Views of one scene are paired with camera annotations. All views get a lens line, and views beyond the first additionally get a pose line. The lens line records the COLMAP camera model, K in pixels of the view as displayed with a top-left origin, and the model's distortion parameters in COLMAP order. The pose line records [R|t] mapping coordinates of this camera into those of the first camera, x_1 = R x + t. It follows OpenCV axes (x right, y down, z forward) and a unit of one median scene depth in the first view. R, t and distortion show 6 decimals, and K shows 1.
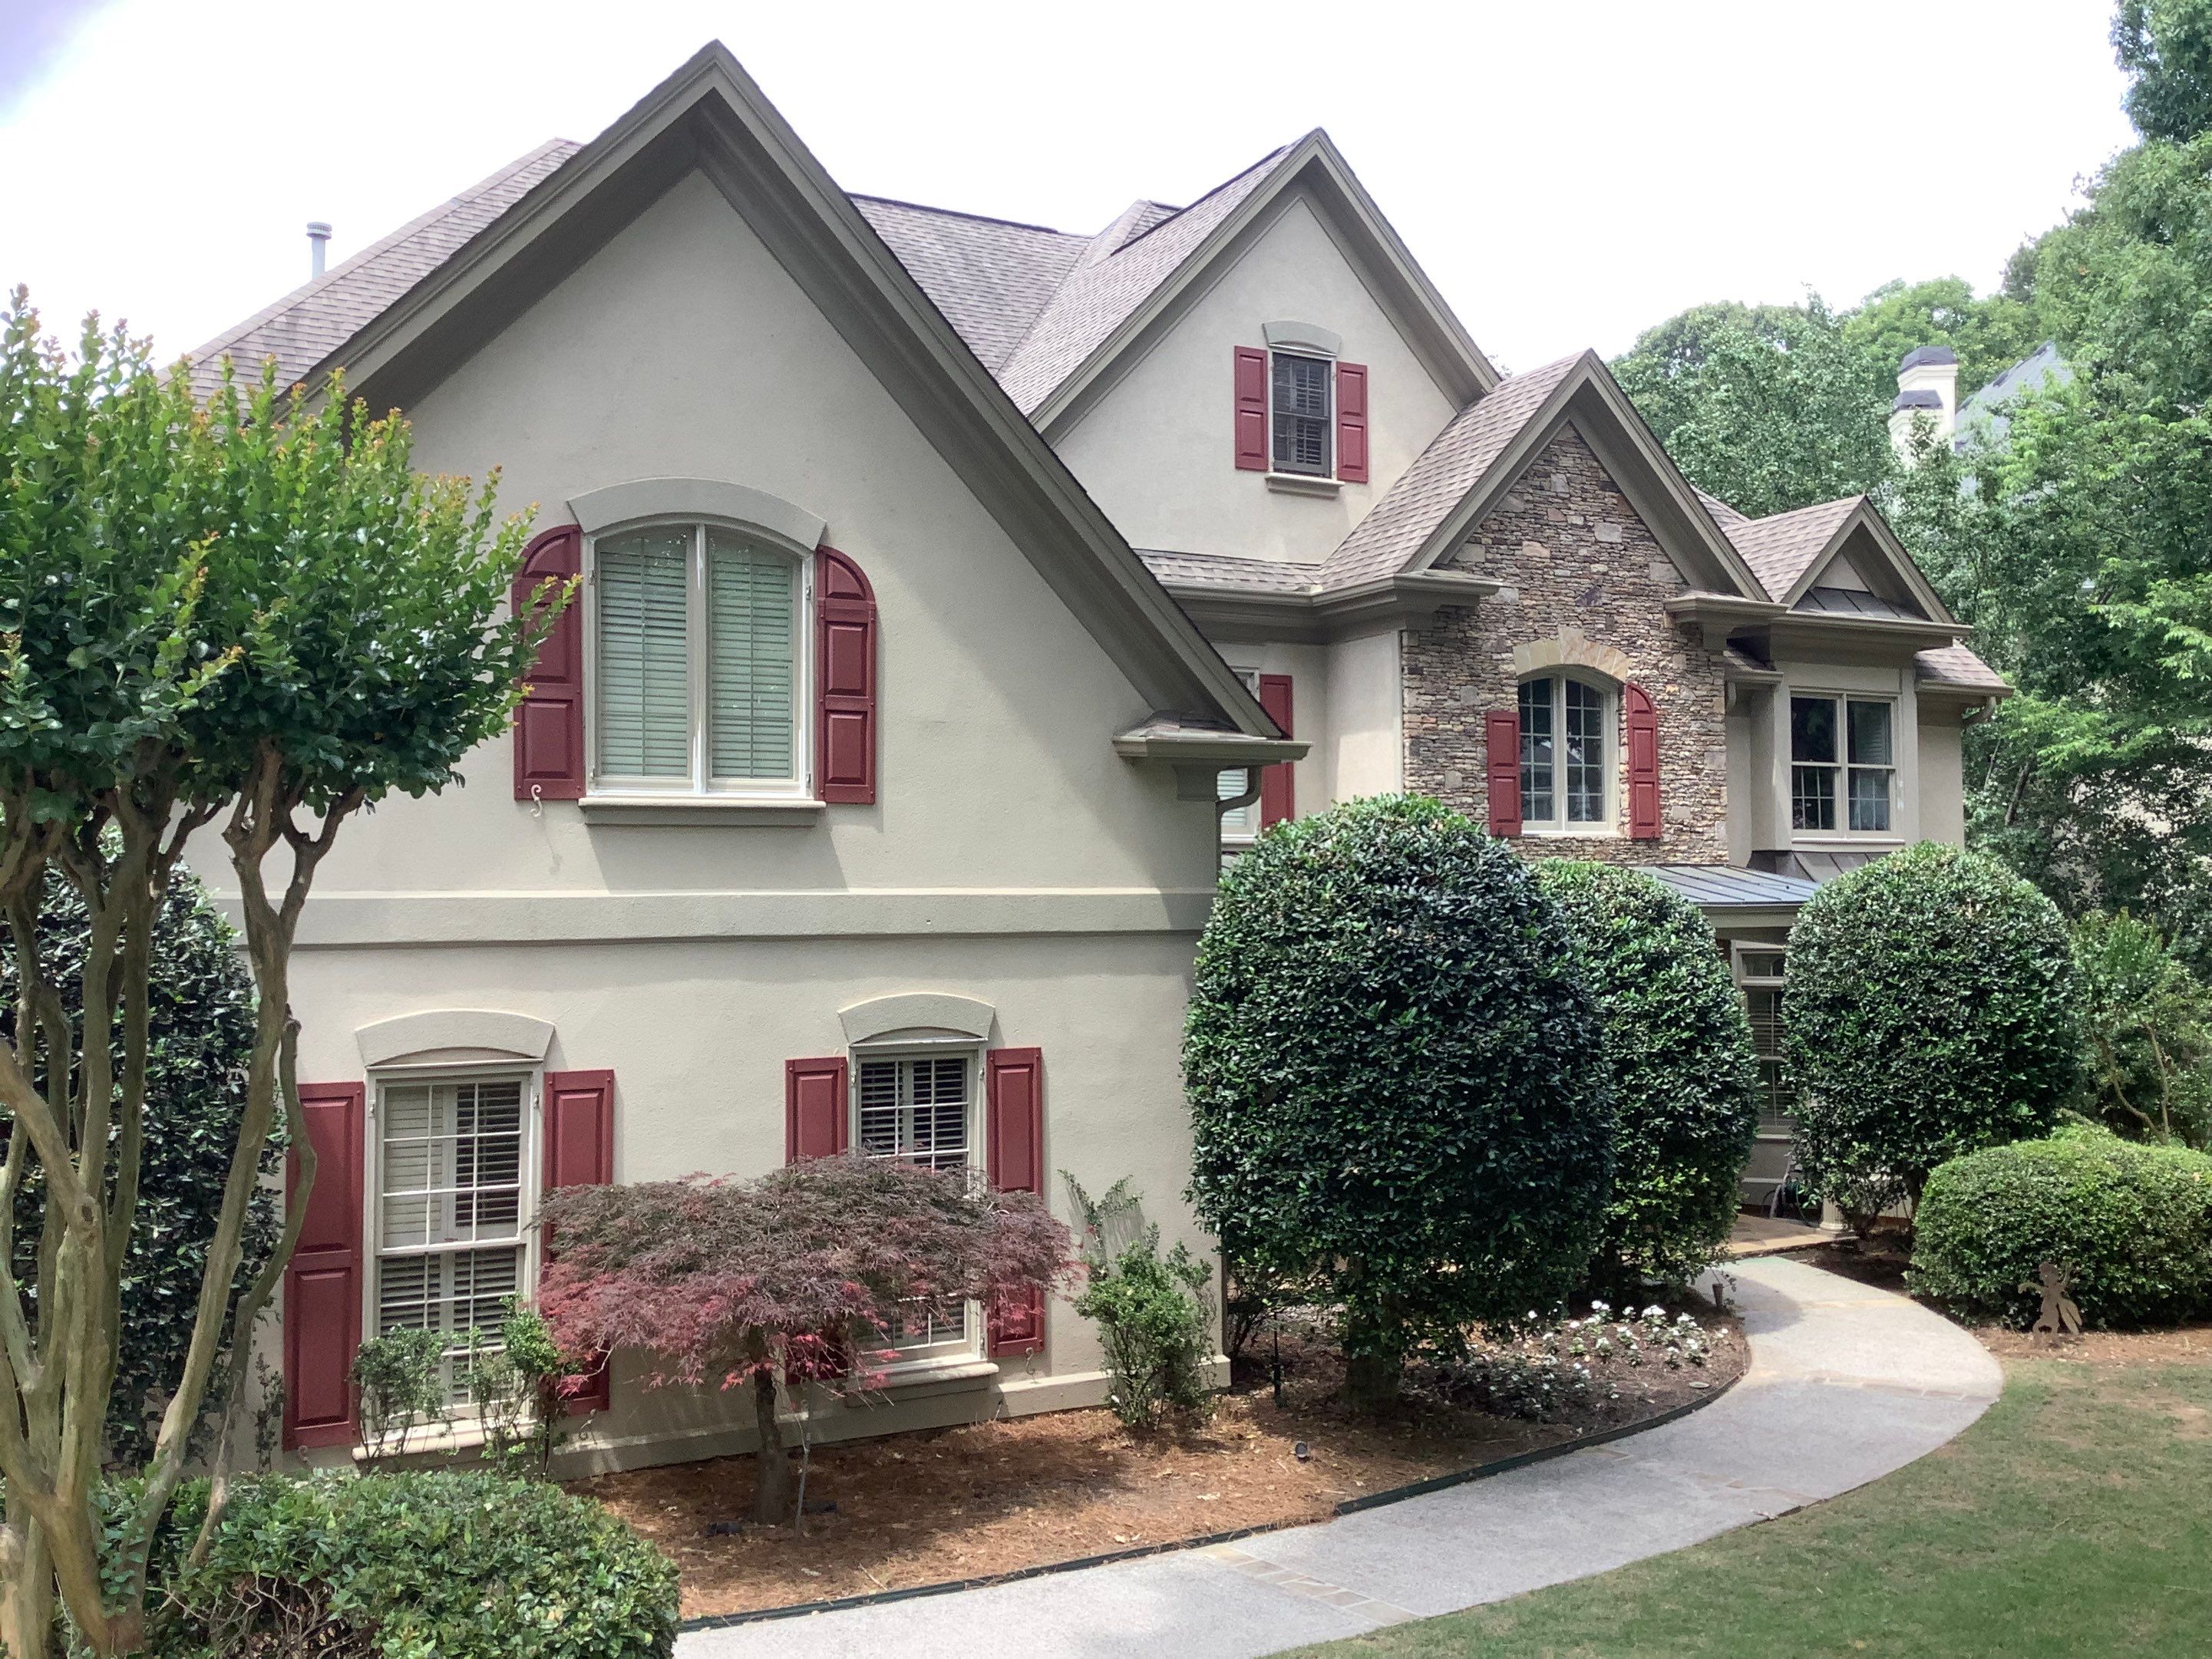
lens RADIAL K [[1989.5, 0, 1106.0], [0, 1989.5, 829.5], [0, 0, 1]] dist [0.094132, -0.202009]
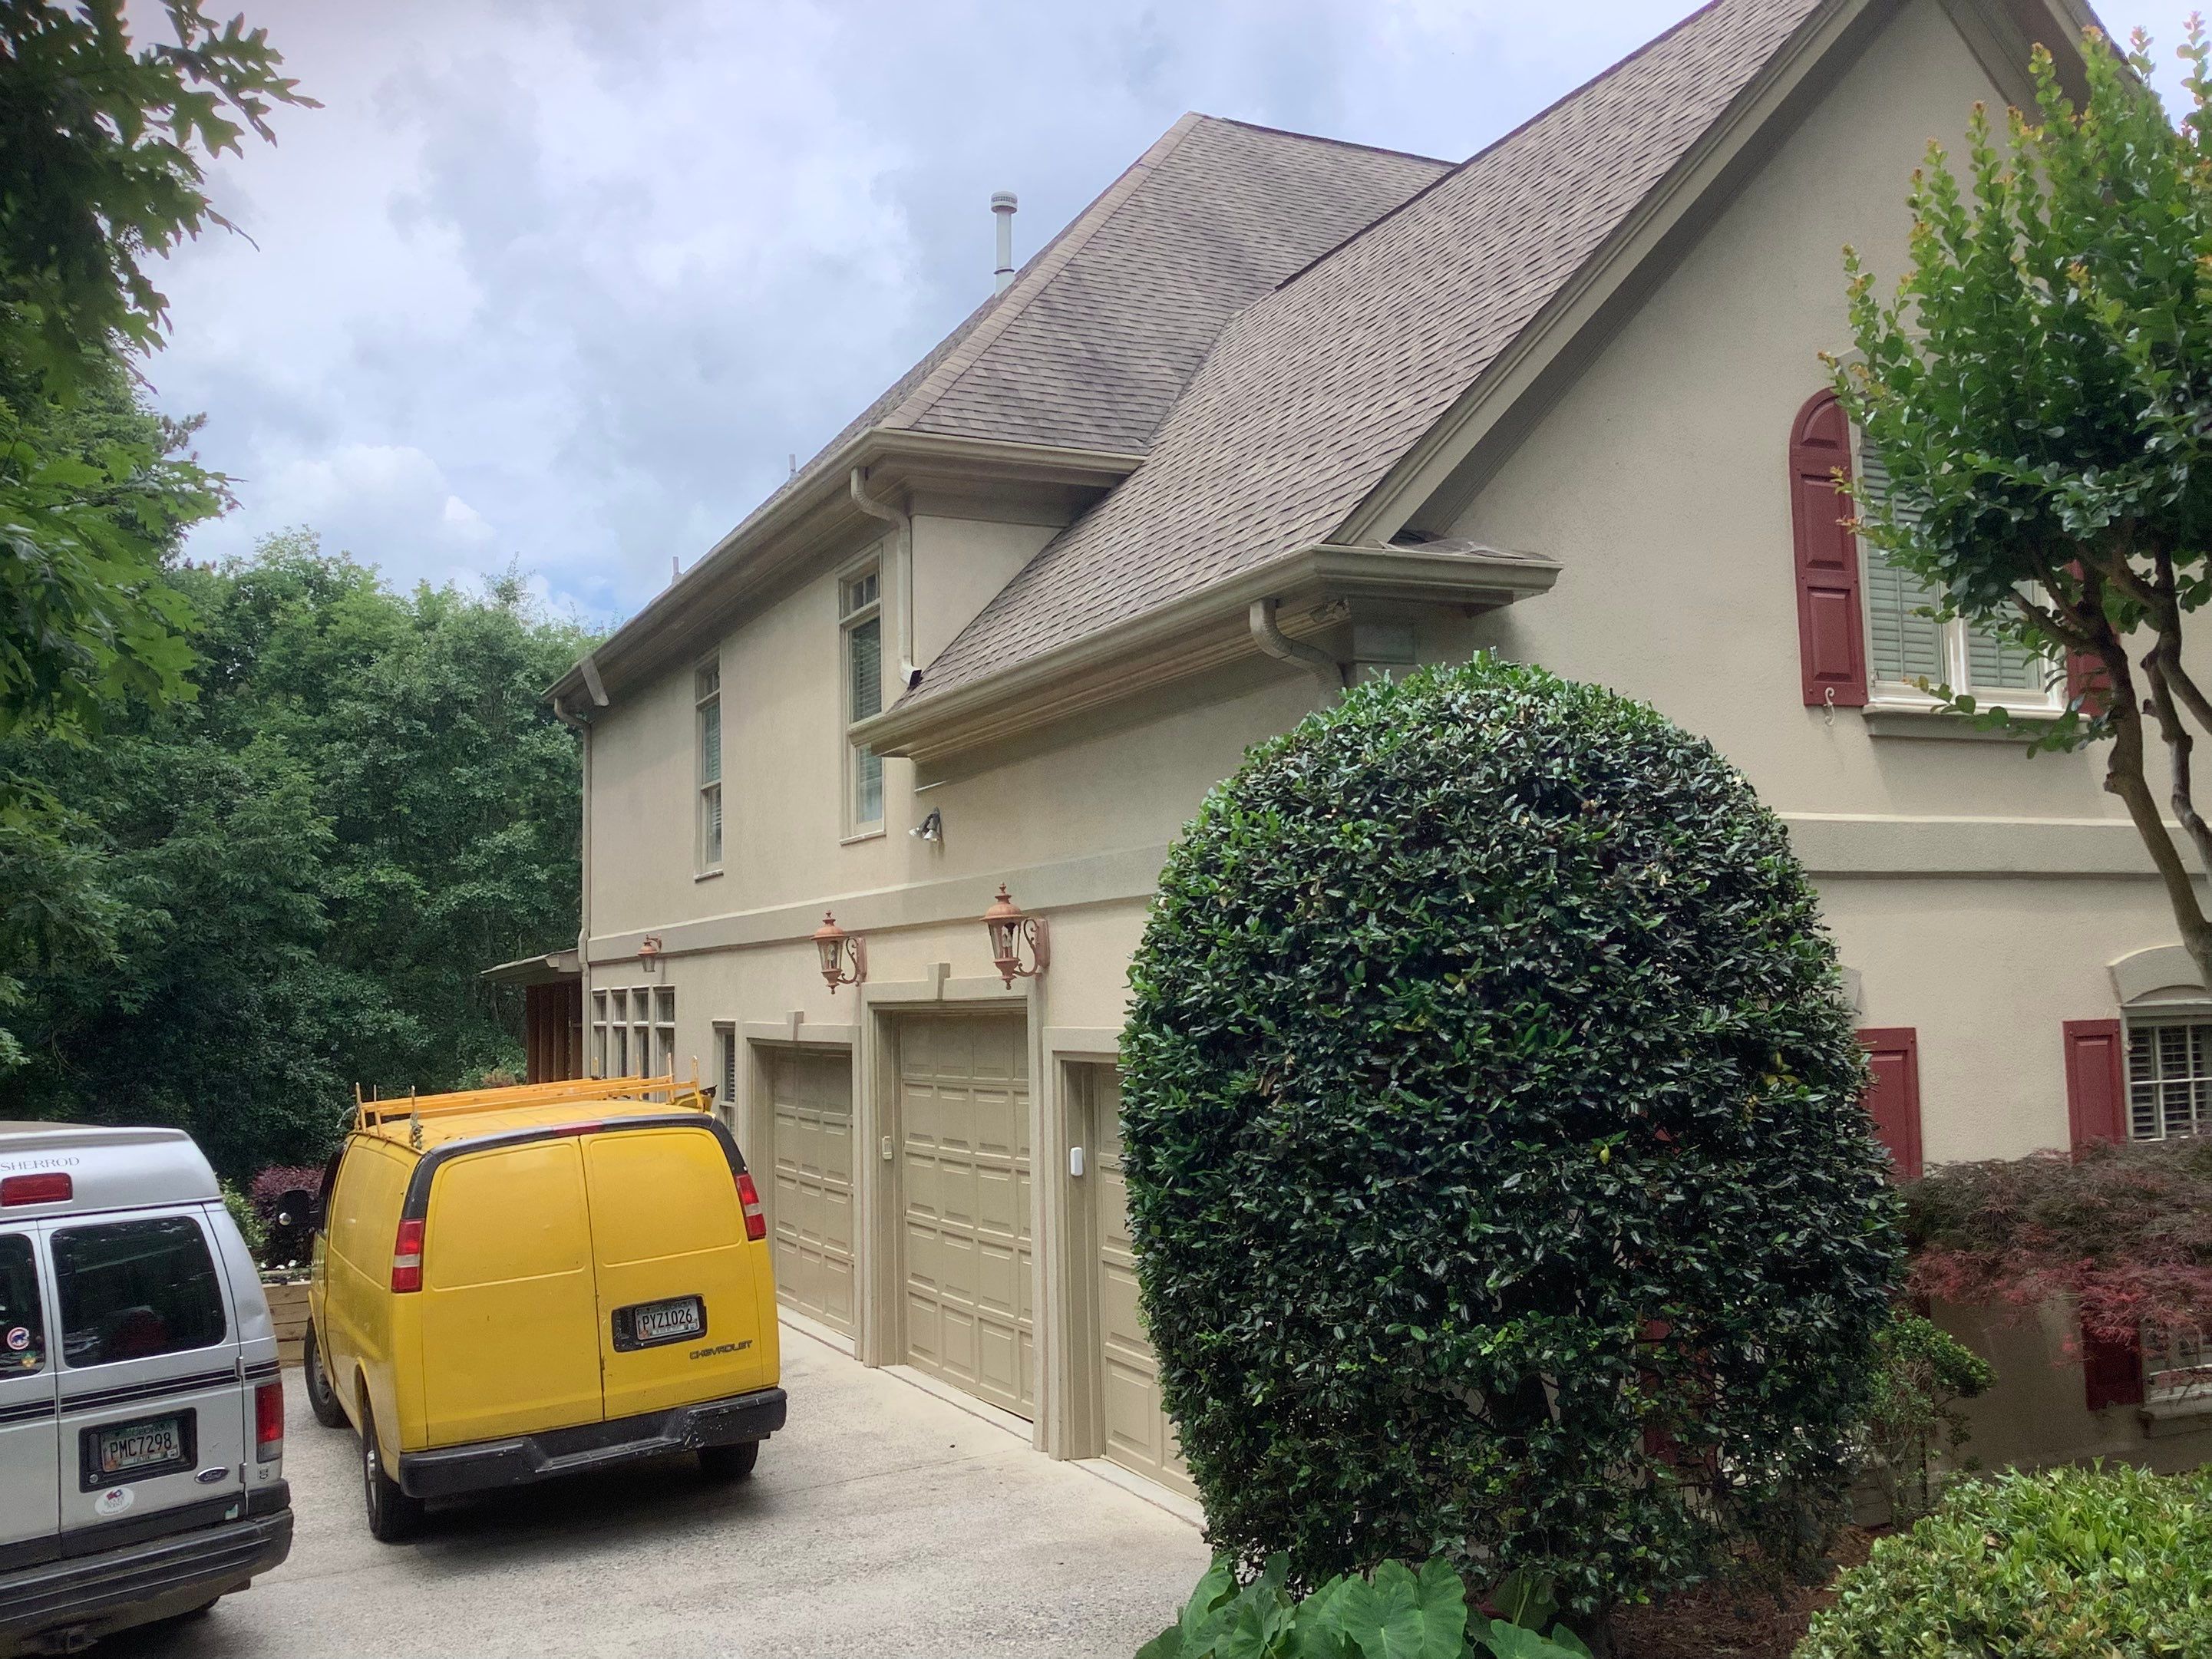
lens RADIAL K [[1989.5, 0, 1106.0], [0, 1989.5, 829.5], [0, 0, 1]] dist [0.094132, -0.202009]
pose [[0.998228, -0.019165, -0.056327, -0.358854], [0.016643, 0.998853, -0.044902, 0.046568], [0.057123, 0.043885, 0.997402, 0.094514]]
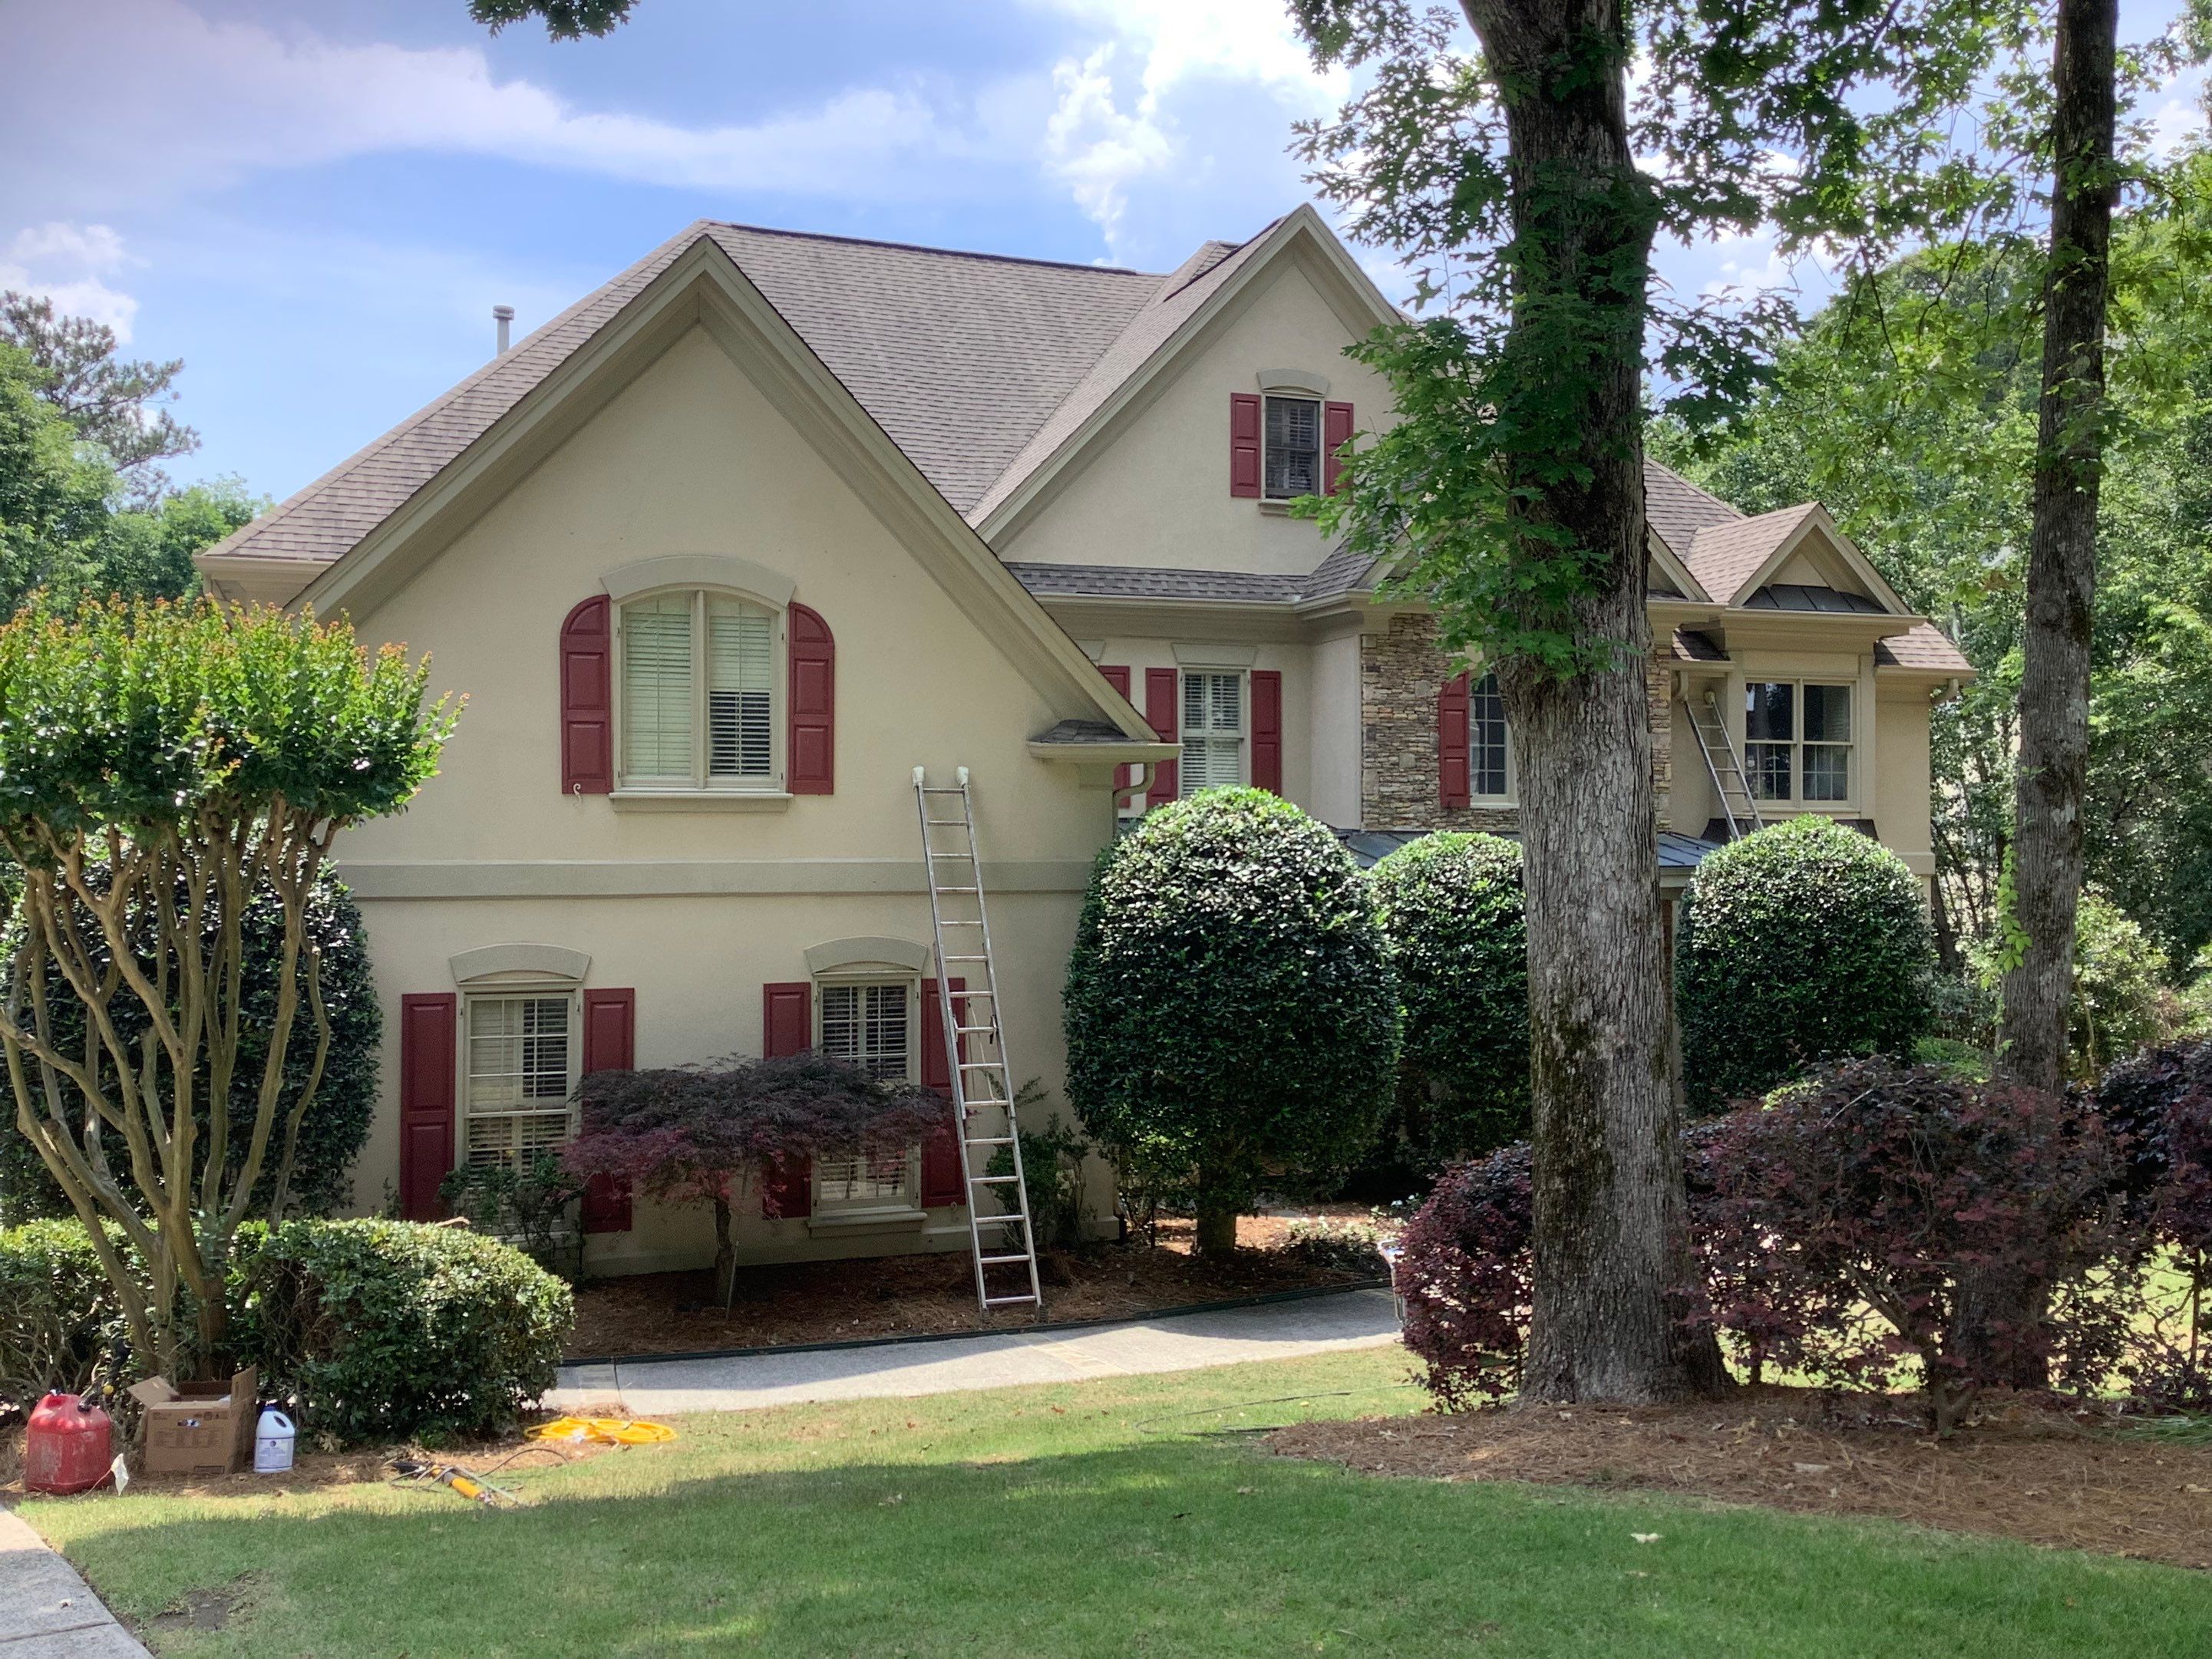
lens RADIAL K [[1989.5, 0, 1106.0], [0, 1989.5, 829.5], [0, 0, 1]] dist [0.094132, -0.202009]
pose [[0.989964, 0.005582, -0.141209, 0.183924], [-0.001356, 0.999549, 0.030005, -0.021602], [0.141312, -0.029512, 0.989525, -0.217809]]
